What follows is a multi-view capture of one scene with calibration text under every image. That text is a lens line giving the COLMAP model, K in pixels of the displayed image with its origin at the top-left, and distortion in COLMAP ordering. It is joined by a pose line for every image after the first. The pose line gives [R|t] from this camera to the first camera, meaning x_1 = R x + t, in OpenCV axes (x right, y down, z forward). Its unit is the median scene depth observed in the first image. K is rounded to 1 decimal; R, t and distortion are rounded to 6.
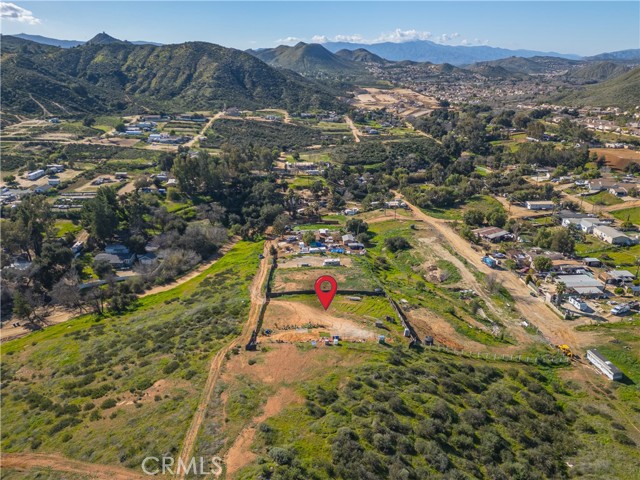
lens RADIAL K [[448.1, 0, 320.8], [0, 448.1, 240.9], [0, 0, 1]] dist [0.080471, -0.075182]
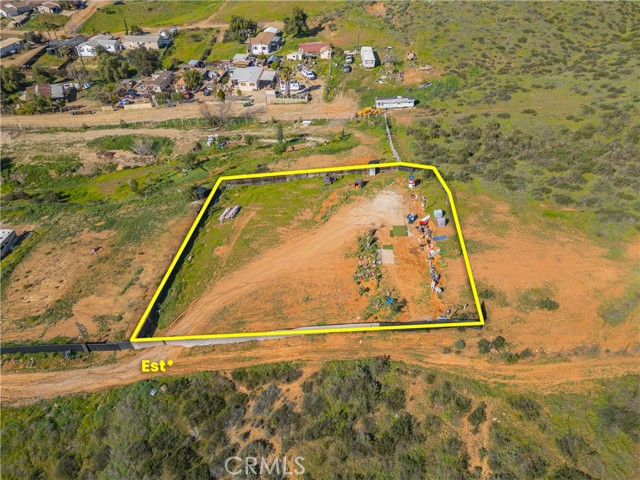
lens RADIAL K [[448.1, 0, 320.8], [0, 448.1, 240.9], [0, 0, 1]] dist [0.080471, -0.075182]
pose [[0.109015, -0.608070, 0.786363, -0.566774], [0.367946, 0.759572, 0.536344, -0.154060], [-0.923435, 0.230870, 0.306542, 1.132925]]
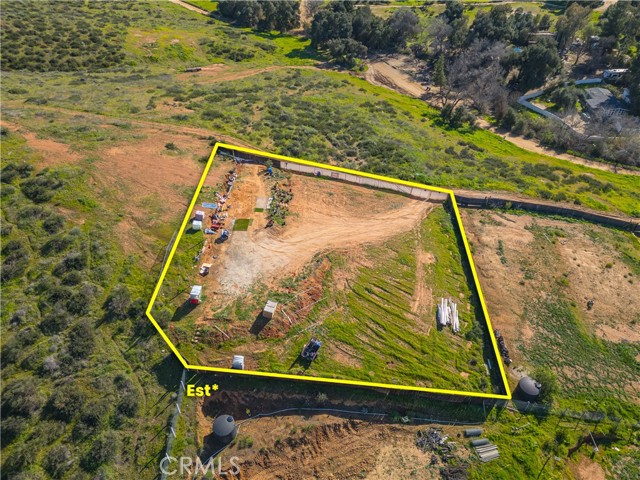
lens RADIAL K [[448.1, 0, 320.8], [0, 448.1, 240.9], [0, 0, 1]] dist [0.080471, -0.075182]
pose [[-0.084428, 0.643305, -0.760940, 0.544737], [-0.365760, 0.690350, 0.624209, -0.203792], [0.926872, 0.331022, 0.177011, 1.229231]]
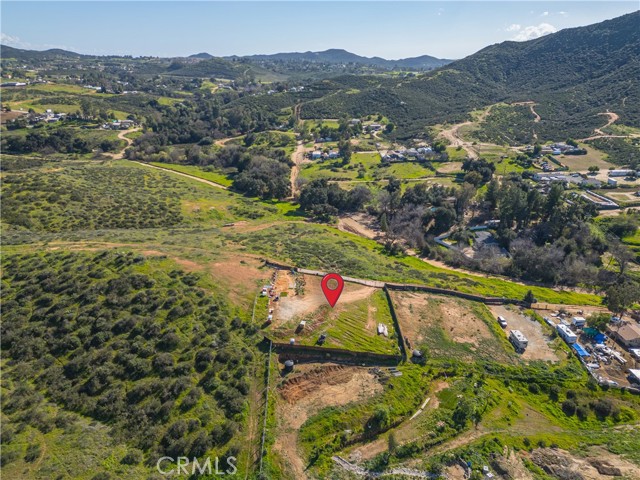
lens RADIAL K [[448.1, 0, 320.8], [0, 448.1, 240.9], [0, 0, 1]] dist [0.080471, -0.075182]
pose [[-0.022819, 0.376545, -0.926117, 1.287018], [-0.369462, 0.857603, 0.357791, -0.455130], [0.928965, 0.350330, 0.119550, 1.107667]]
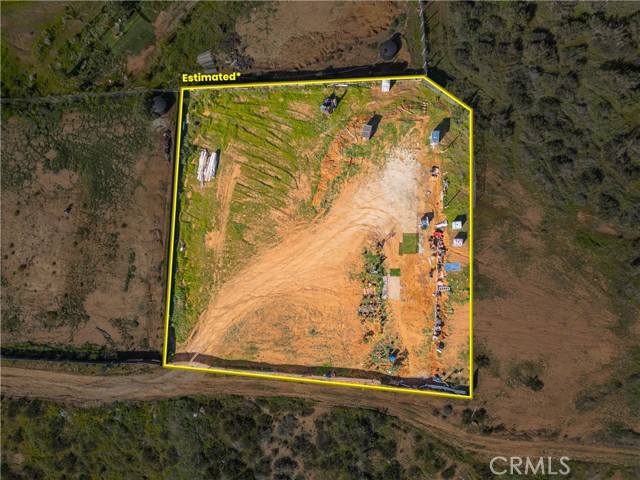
lens RADIAL K [[448.1, 0, 320.8], [0, 448.1, 240.9], [0, 0, 1]] dist [0.080471, -0.075182]
pose [[0.066423, -0.996398, 0.052707, -0.027734], [0.374887, 0.073875, 0.924122, -0.376163], [-0.924688, -0.041624, 0.378444, 1.107576]]
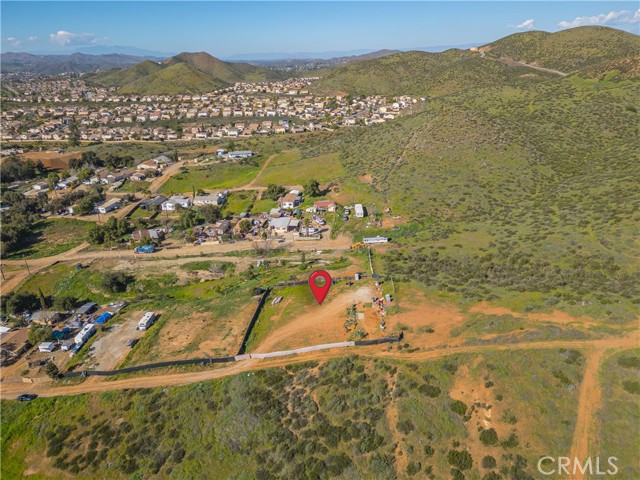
lens RADIAL K [[448.1, 0, 320.8], [0, 448.1, 240.9], [0, 0, 1]] dist [0.080471, -0.075182]
pose [[0.126874, -0.364762, 0.922416, -1.196390], [0.379860, 0.876907, 0.294518, -0.370796], [-0.916302, 0.313022, 0.249815, 0.960753]]
